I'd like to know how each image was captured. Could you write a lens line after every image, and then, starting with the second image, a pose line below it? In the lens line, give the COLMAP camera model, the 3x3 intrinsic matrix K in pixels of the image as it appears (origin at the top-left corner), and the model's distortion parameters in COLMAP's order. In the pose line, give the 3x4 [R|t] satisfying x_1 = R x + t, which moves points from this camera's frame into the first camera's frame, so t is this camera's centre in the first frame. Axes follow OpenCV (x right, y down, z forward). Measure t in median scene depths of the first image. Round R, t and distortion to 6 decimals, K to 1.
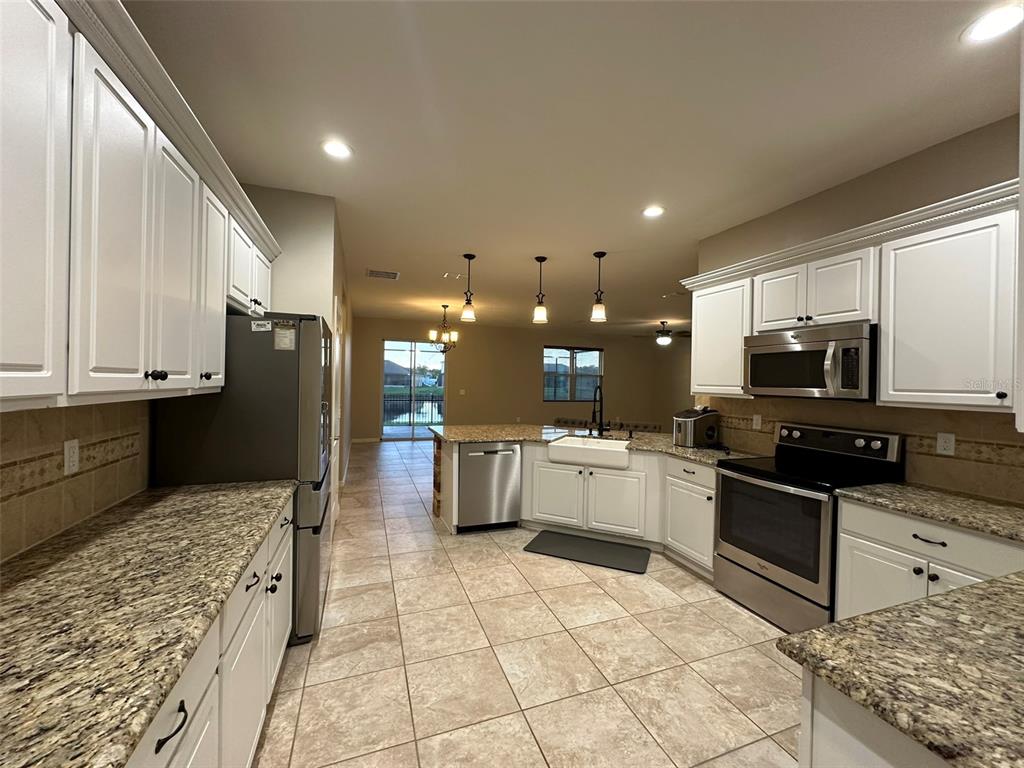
lens RADIAL K [[412.3, 0, 512.8], [0, 412.3, 383.6], [0, 0, 1]] dist [-0.005153, 0.001008]
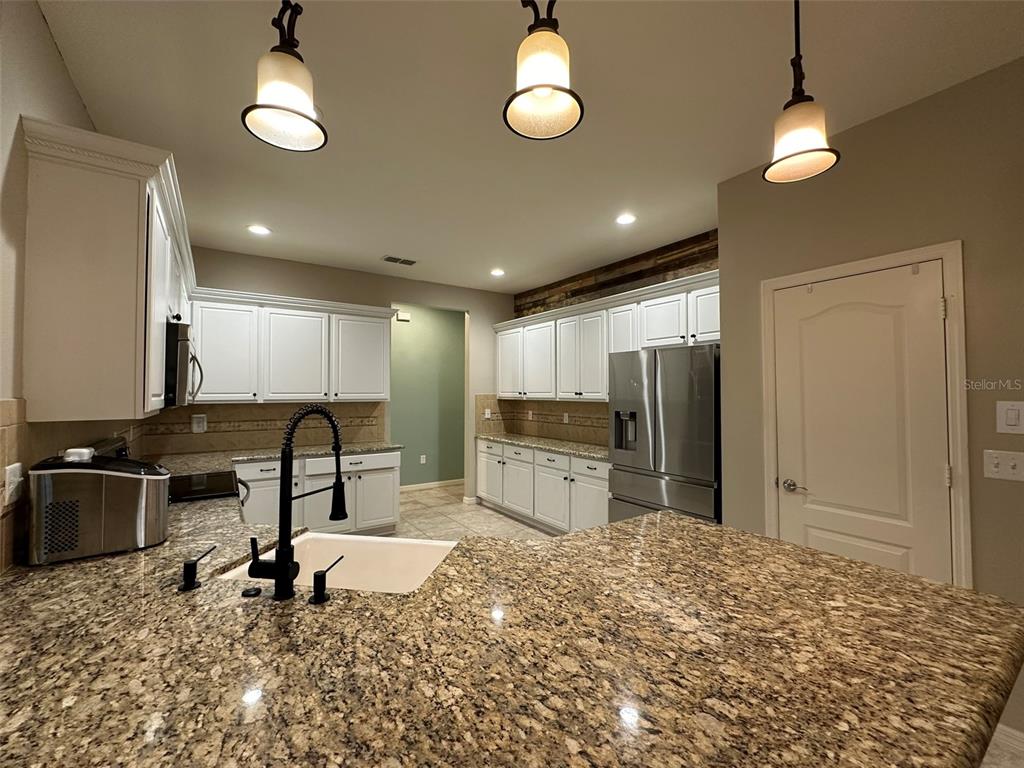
lens RADIAL K [[412.3, 0, 515.0], [0, 412.3, 383.5], [0, 0, 1]] dist [-0.005153, 0.001008]
pose [[-0.975032, -0.026630, -0.220463, 0.115389], [-0.022440, 0.999517, -0.021490, -0.012487], [0.220929, -0.016006, -0.975159, 2.167887]]
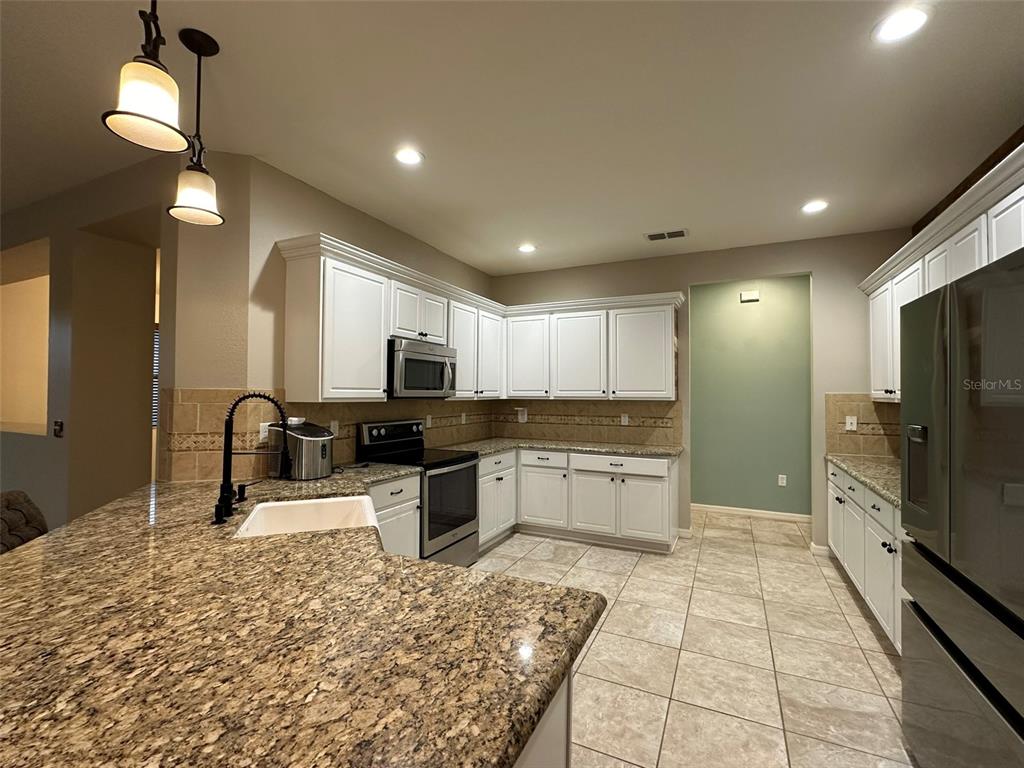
lens RADIAL K [[448.3, 0, 520.5], [0, 448.3, 383.4], [0, 0, 1]] dist [-0.002797, 0.000884]
pose [[-0.703103, -0.009557, 0.711023, -0.509730], [-0.016257, 0.999864, -0.002636, -0.011588], [-0.710902, -0.013412, -0.703163, 1.896184]]
